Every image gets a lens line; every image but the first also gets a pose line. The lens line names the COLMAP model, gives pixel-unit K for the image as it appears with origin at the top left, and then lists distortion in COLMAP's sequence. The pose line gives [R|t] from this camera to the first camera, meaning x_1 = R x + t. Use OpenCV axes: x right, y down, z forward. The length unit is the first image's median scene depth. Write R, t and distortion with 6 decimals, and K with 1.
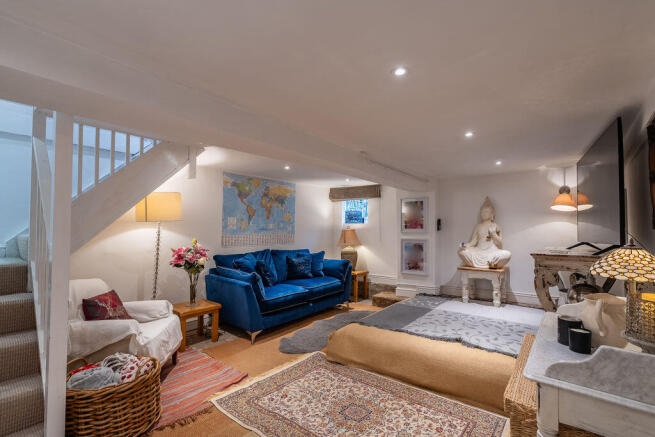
lens RADIAL K [[297.6, 0, 326.8], [0, 297.6, 222.1], [0, 0, 1]] dist [0.001533, 0.000322]
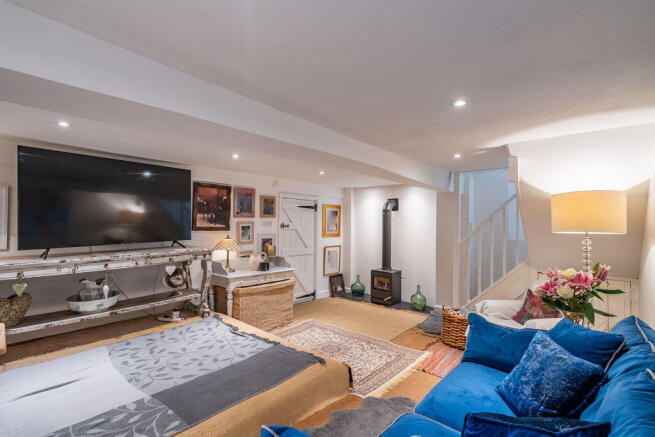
lens RADIAL K [[297.6, 0, 328.2], [0, 297.6, 221.3], [0, 0, 1]] dist [0.001533, 0.000322]
pose [[-0.999465, -0.015400, 0.028863, 0.053306], [-0.016488, 0.999148, -0.037832, 0.012335], [-0.028256, -0.038288, -0.998867, 1.839677]]
